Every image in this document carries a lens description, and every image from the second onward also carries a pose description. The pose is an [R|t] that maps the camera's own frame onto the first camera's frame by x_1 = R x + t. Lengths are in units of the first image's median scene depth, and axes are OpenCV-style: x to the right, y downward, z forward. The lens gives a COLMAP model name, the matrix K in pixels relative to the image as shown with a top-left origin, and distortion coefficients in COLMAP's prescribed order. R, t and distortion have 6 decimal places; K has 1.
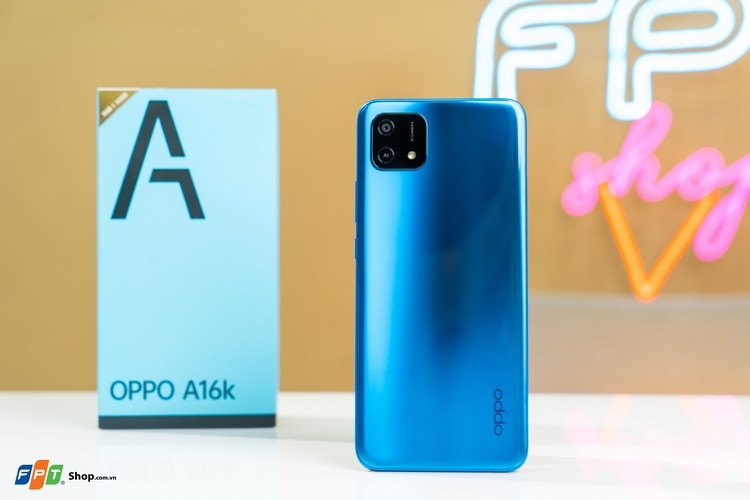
lens RADIAL K [[1315.4, 0, 381.2], [0, 1315.4, 275.7], [0, 0, 1]] dist [0.102730, 0.000000]
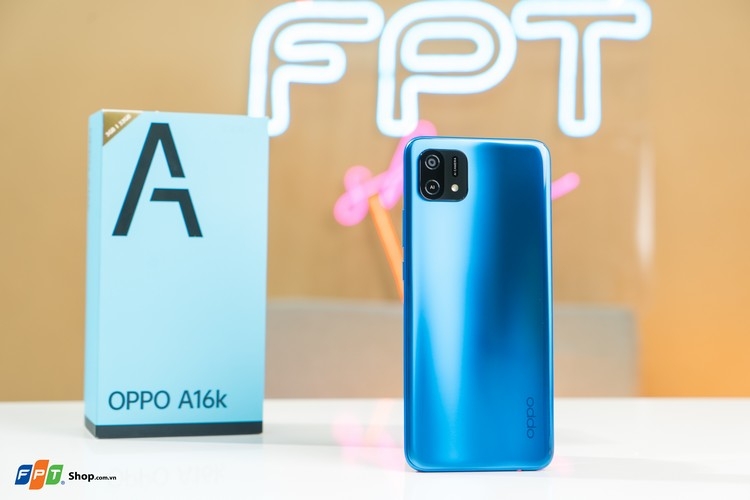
lens RADIAL K [[1315.4, 0, 371.7], [0, 1315.4, 255.8], [0, 0, 1]] dist [0.102730, 0.000000]
pose [[0.973782, 0.015894, 0.226927, -0.240350], [-0.011889, 0.999749, -0.019003, -0.009460], [-0.227172, 0.015807, 0.973726, -0.057375]]
